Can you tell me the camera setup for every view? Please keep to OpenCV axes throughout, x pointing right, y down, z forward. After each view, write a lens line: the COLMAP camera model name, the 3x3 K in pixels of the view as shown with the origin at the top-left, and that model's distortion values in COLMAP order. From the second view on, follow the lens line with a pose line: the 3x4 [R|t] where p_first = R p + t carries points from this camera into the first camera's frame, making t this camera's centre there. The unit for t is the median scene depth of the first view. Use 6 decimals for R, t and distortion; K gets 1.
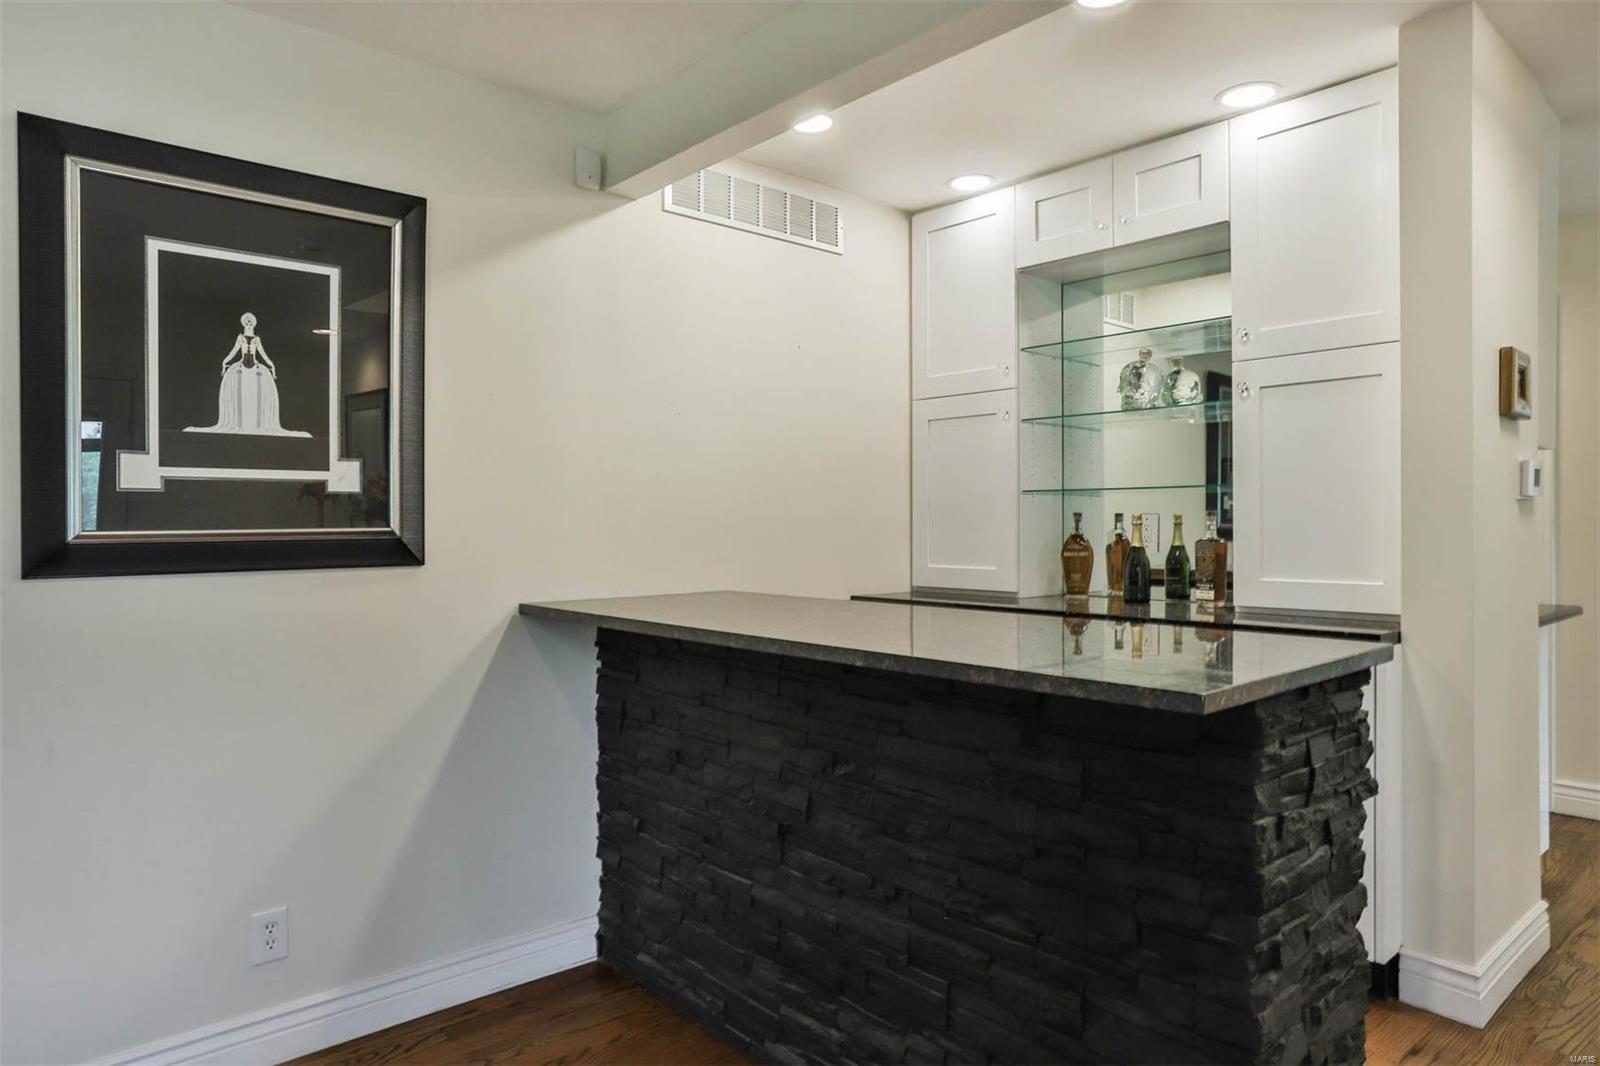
lens RADIAL K [[992.0, 0, 801.7], [0, 992.0, 531.1], [0, 0, 1]] dist [-0.010579, 0.001920]
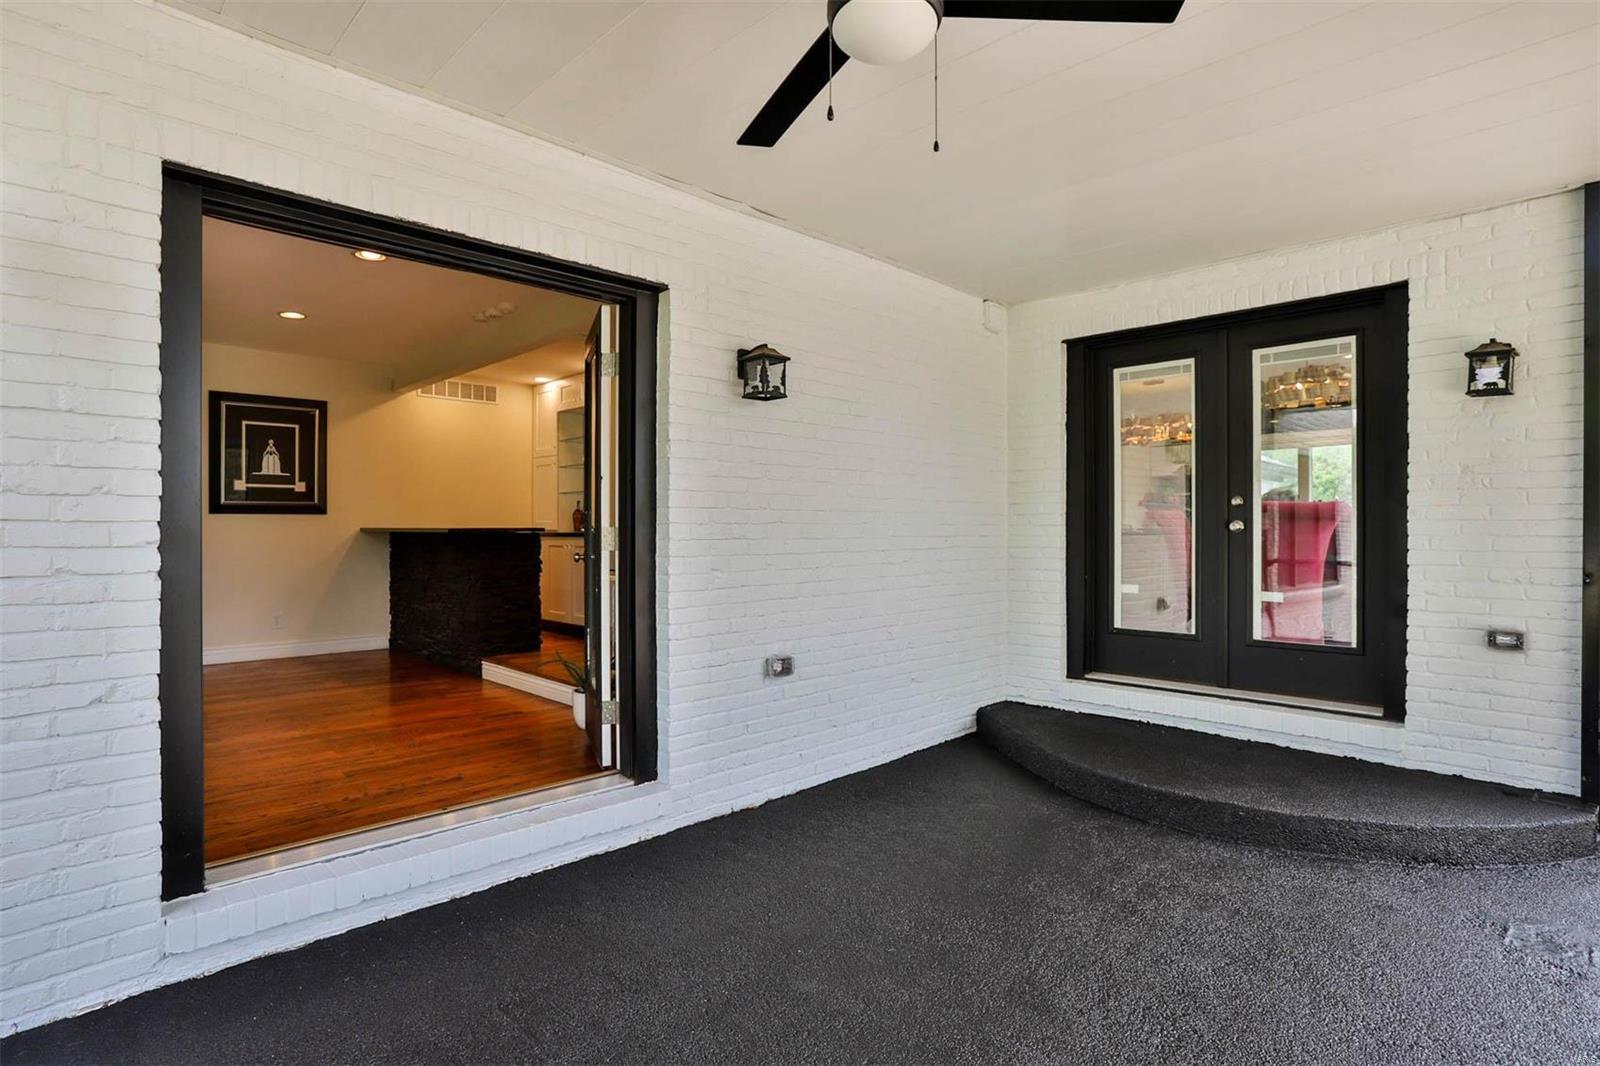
lens RADIAL K [[827.8, 0, 798.6], [0, 827.8, 527.2], [0, 0, 1]] dist [-0.033692, 0.014926]
pose [[0.998984, 0.003105, 0.044970, 1.116244], [-0.002952, 0.999990, -0.003468, 0.088289], [-0.044980, 0.003332, 0.998982, -1.874478]]
